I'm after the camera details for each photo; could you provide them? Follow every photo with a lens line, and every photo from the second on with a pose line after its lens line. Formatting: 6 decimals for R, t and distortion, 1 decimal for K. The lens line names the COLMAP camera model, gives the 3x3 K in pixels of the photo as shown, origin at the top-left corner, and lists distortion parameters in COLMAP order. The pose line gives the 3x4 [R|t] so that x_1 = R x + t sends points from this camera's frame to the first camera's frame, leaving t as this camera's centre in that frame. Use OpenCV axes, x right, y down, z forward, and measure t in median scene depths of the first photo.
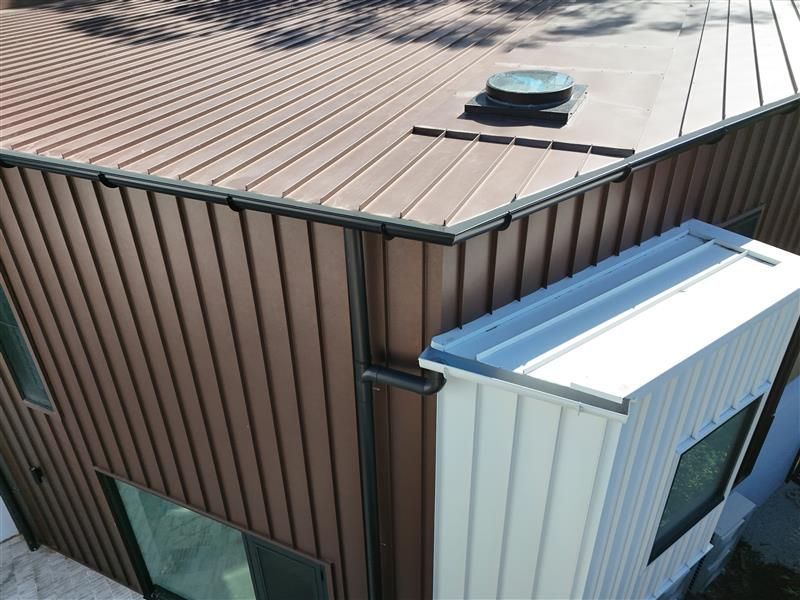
lens RADIAL K [[597.0, 0, 399.4], [0, 597.0, 301.2], [0, 0, 1]] dist [0.001913, -0.001300]
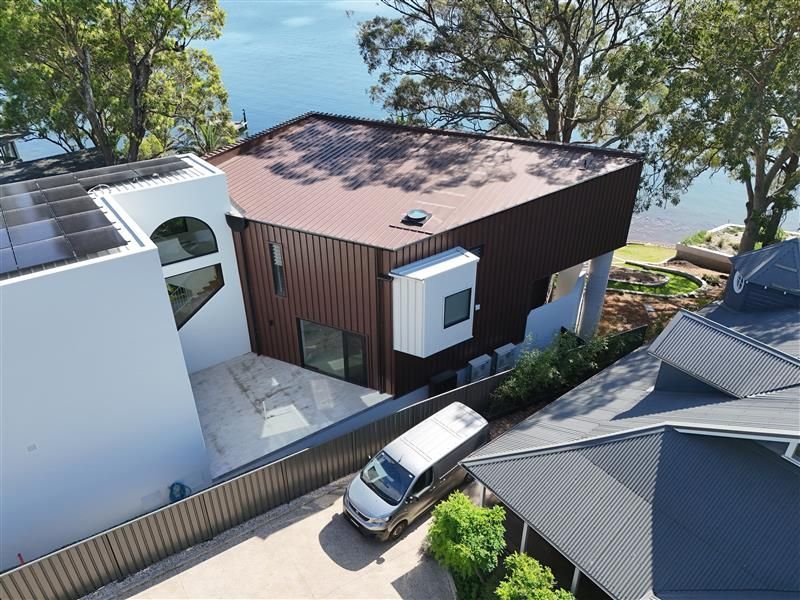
lens RADIAL K [[597.0, 0, 401.1], [0, 597.0, 298.9], [0, 0, 1]] dist [0.001913, -0.001300]
pose [[0.999771, 0.016397, -0.013739, 0.197673], [-0.016426, 0.999863, -0.002010, 0.293493], [0.013704, 0.002235, 0.999904, -3.794667]]
